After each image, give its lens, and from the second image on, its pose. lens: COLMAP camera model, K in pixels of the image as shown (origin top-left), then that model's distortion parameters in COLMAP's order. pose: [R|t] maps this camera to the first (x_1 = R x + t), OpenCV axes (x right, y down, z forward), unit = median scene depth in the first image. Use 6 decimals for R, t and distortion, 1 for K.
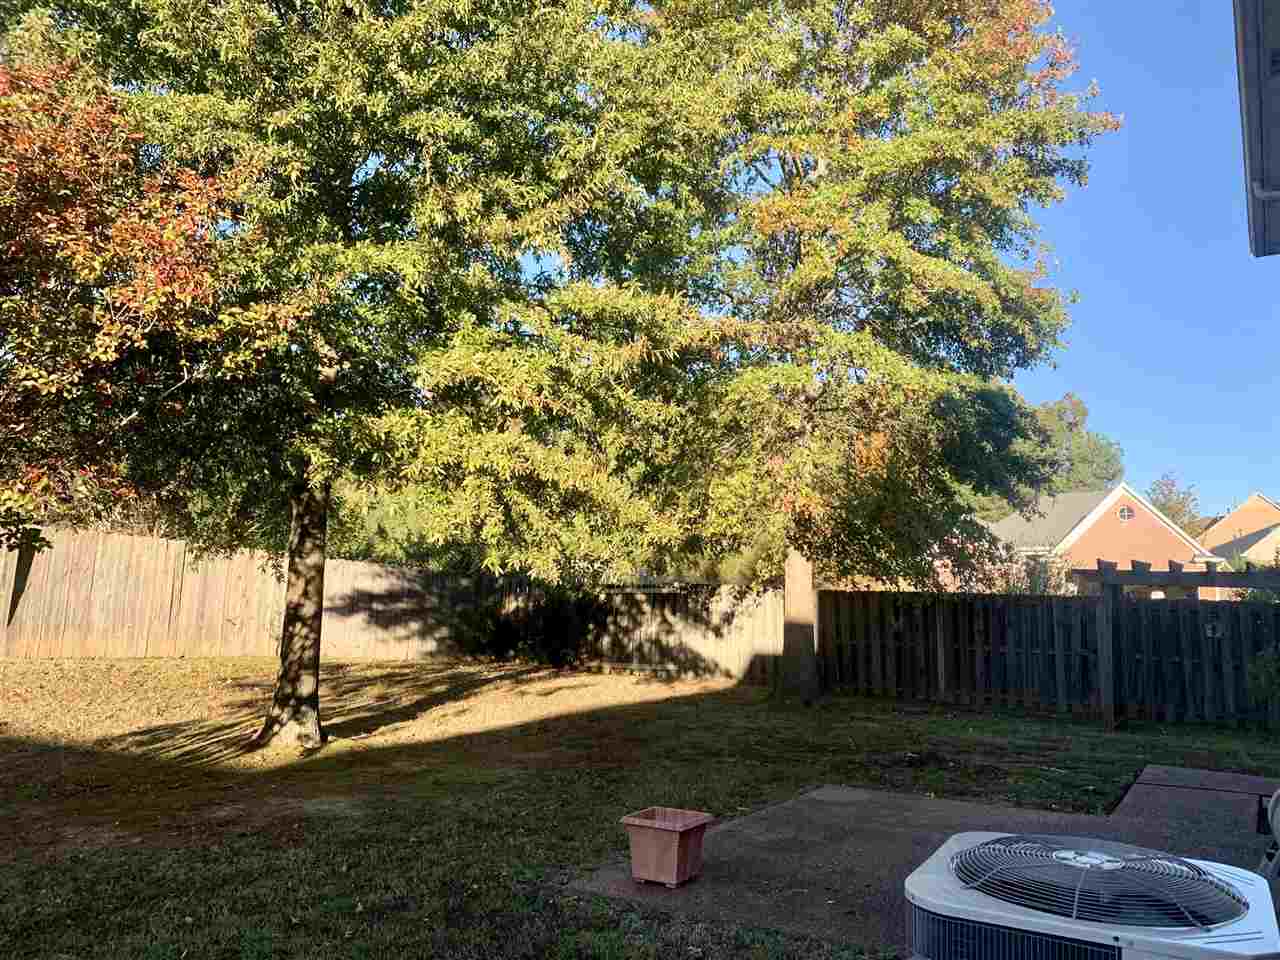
lens RADIAL K [[961.7, 0, 644.3], [0, 961.7, 479.3], [0, 0, 1]] dist [0.003781, -0.003314]
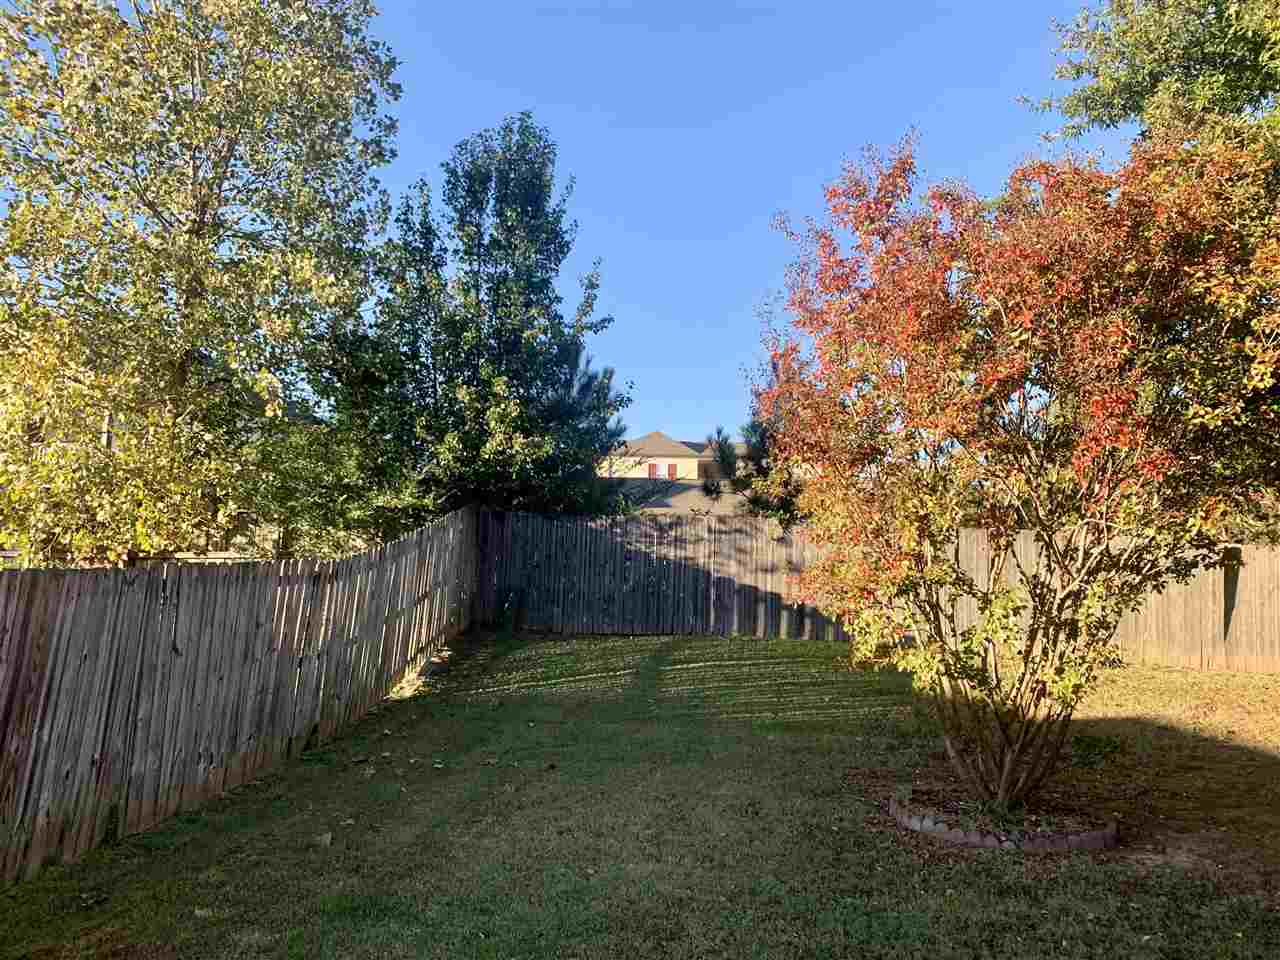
lens RADIAL K [[961.7, 0, 642.3], [0, 961.7, 478.9], [0, 0, 1]] dist [0.003781, -0.003314]
pose [[0.430461, -0.109676, -0.895921, 0.077065], [0.094294, 0.992623, -0.076209, -0.008169], [0.897670, -0.051675, 0.437628, -0.071023]]
